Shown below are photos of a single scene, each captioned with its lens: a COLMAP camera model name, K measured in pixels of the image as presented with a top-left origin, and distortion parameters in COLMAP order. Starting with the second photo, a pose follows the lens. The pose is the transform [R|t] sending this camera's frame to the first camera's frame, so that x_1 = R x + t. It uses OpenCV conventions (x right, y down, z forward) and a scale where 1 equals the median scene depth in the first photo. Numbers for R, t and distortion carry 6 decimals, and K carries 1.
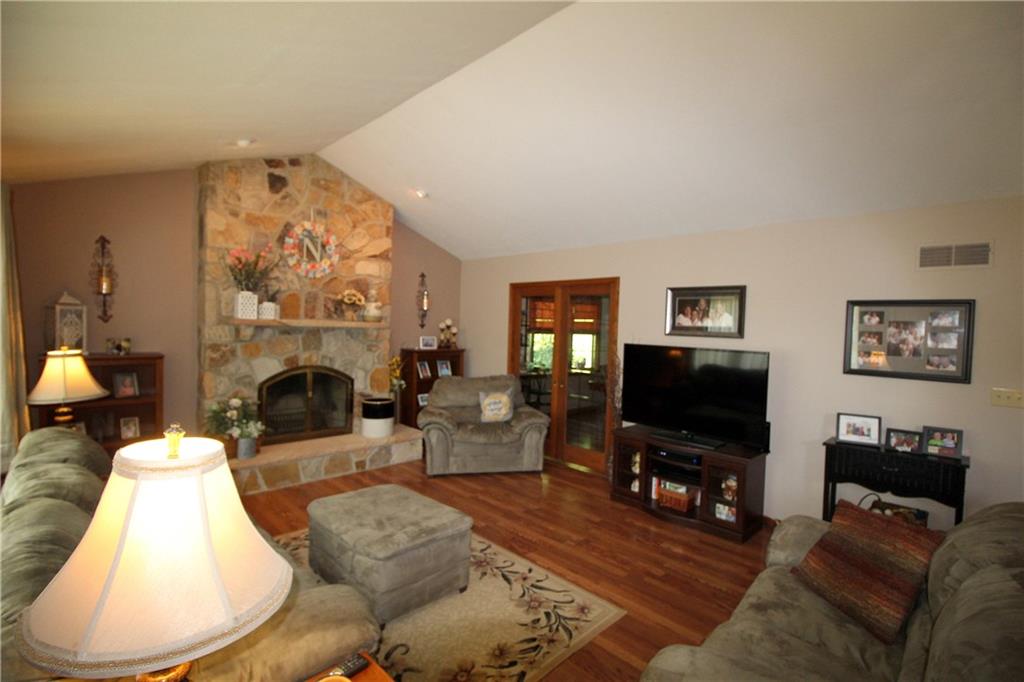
lens RADIAL K [[473.7, 0, 509.3], [0, 473.7, 339.6], [0, 0, 1]] dist [0.002253, -0.000160]
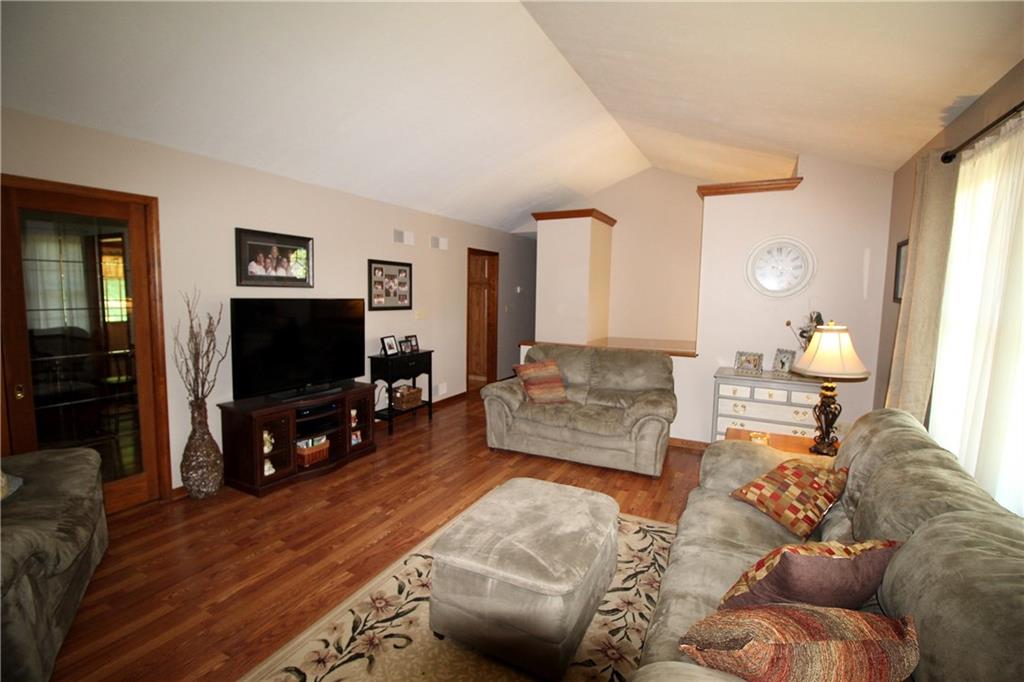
lens RADIAL K [[473.7, 0, 507.6], [0, 473.7, 339.2], [0, 0, 1]] dist [0.002253, -0.000160]
pose [[-0.307578, -0.123882, 0.943424, -0.579667], [0.011010, 0.990959, 0.133713, -0.022234], [-0.951459, 0.051514, -0.303434, 0.778973]]
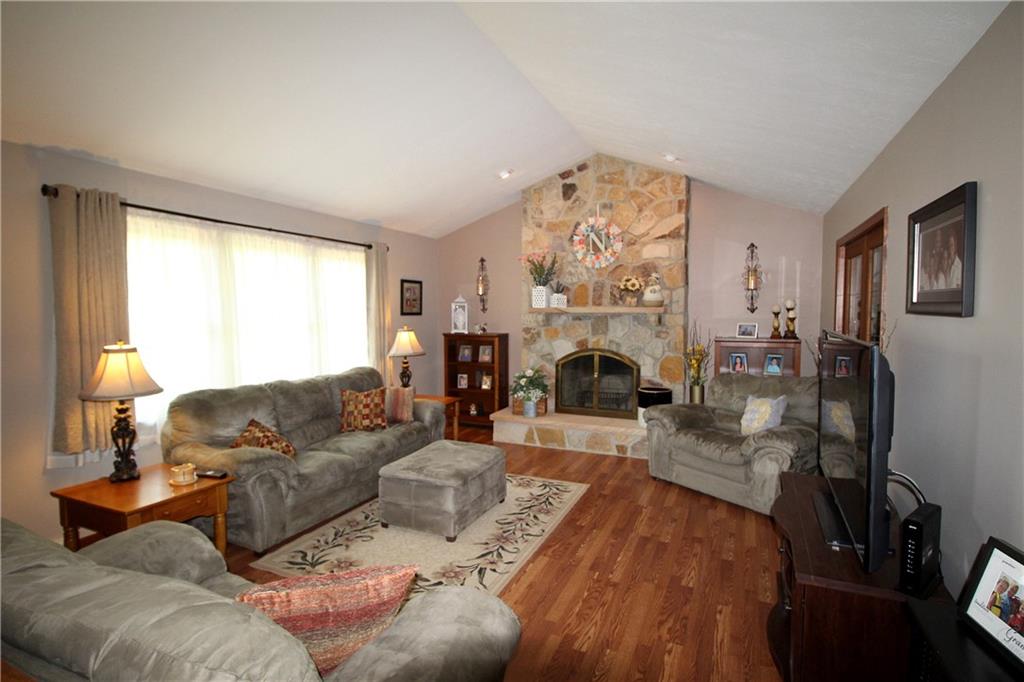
lens RADIAL K [[509.6, 0, 513.2], [0, 509.6, 341.4], [0, 0, 1]] dist [0.000639, -0.000041]
pose [[0.363225, 0.024210, -0.931387, 0.639606], [-0.018135, 0.999657, 0.018912, 0.020193], [0.931525, 0.010022, 0.363539, 0.417449]]
